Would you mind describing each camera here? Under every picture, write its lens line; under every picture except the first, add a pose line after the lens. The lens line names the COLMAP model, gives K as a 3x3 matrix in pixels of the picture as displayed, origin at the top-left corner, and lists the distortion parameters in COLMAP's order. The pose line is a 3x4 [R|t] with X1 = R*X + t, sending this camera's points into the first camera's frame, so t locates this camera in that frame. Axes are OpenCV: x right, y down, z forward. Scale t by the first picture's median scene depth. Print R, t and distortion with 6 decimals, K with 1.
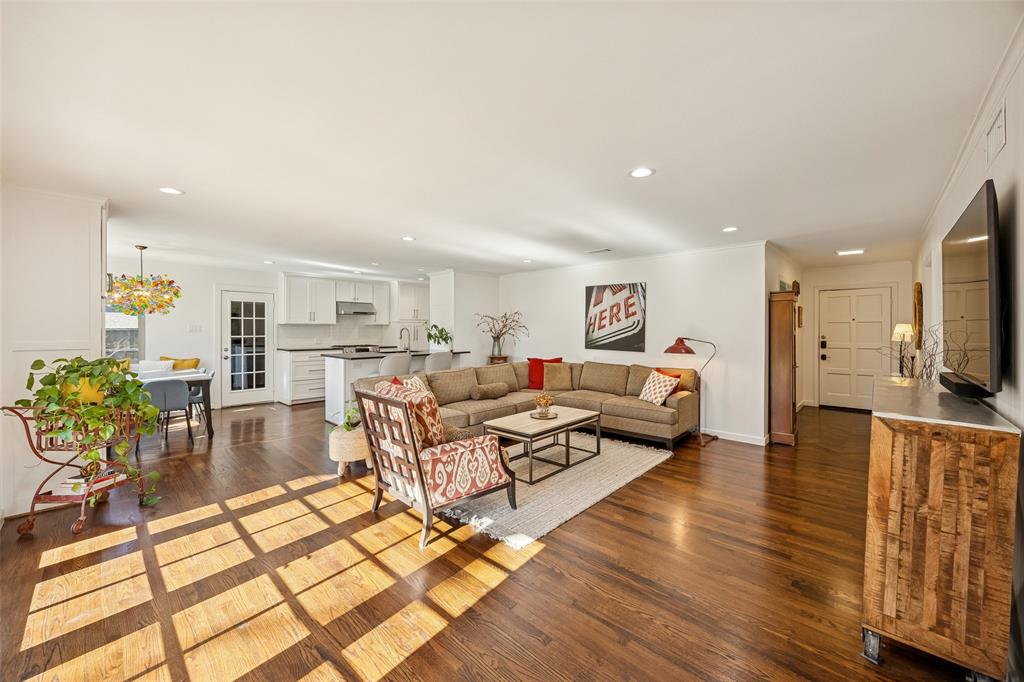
lens RADIAL K [[396.3, 0, 512.0], [0, 396.3, 341.0], [0, 0, 1]] dist [-0.000897, -0.000070]
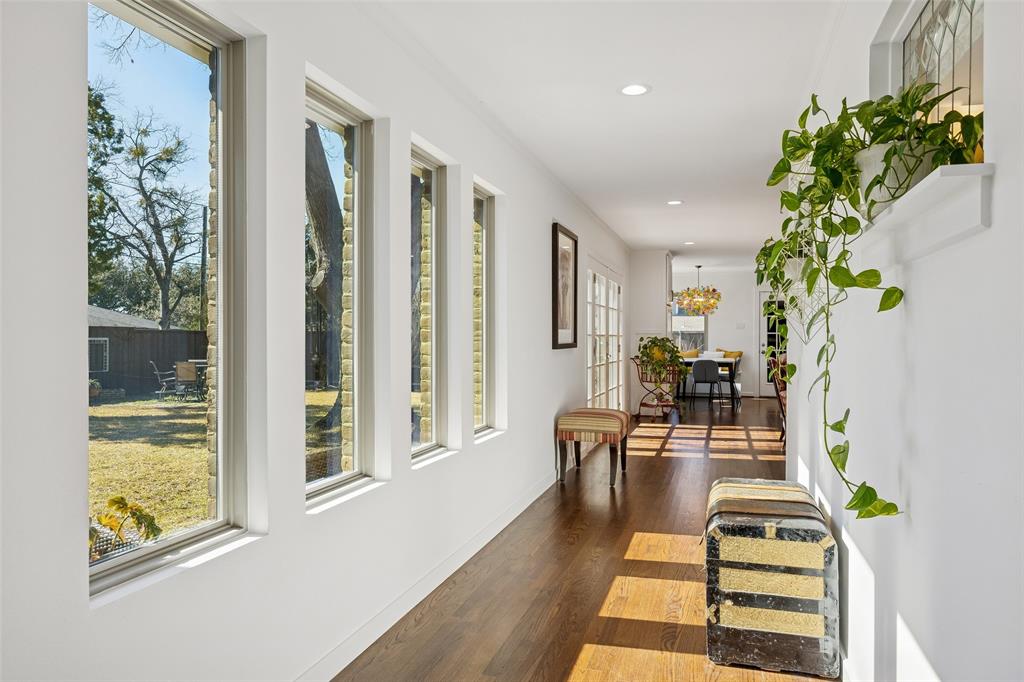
lens RADIAL K [[687.1, 0, 512.0], [0, 687.1, 341.0], [0, 0, 1]] dist [-0.001316, -0.000698]
pose [[0.448684, -0.006436, -0.893667, 0.769623], [-0.014757, 0.999784, -0.014610, 0.057348], [0.893569, 0.019743, 0.448492, -0.549703]]
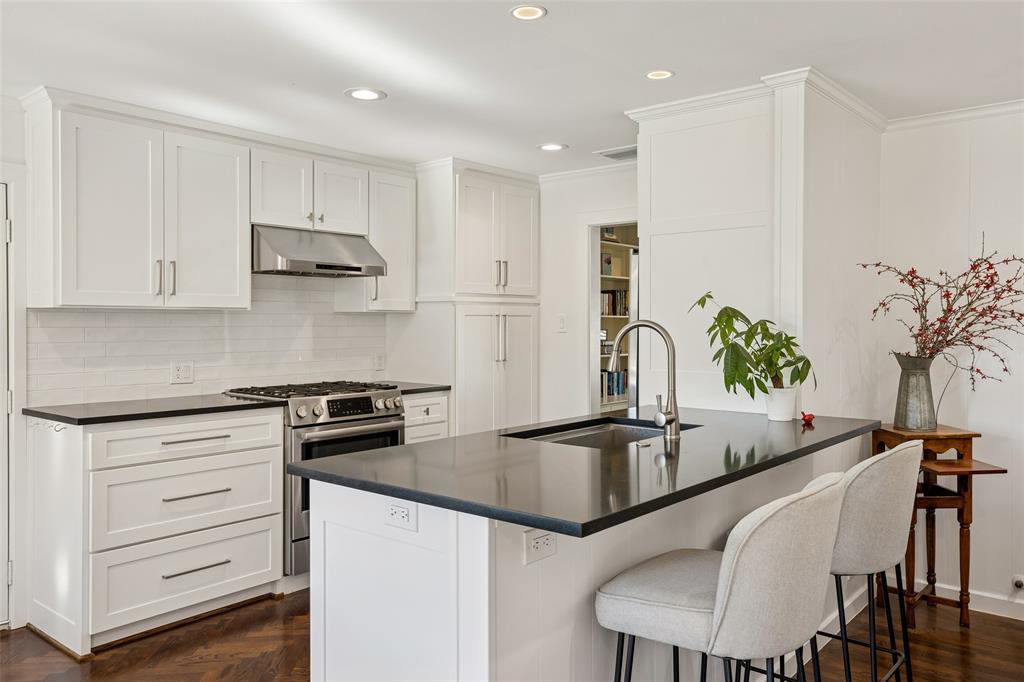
lens RADIAL K [[765.0, 0, 512.0], [0, 765.0, 341.0], [0, 0, 1]] dist [0.003301, 0.003886]
pose [[0.998852, -0.004459, 0.047705, -0.387631], [0.005132, 0.999889, -0.013989, -0.016936], [-0.047637, 0.014218, 0.998764, 0.631100]]
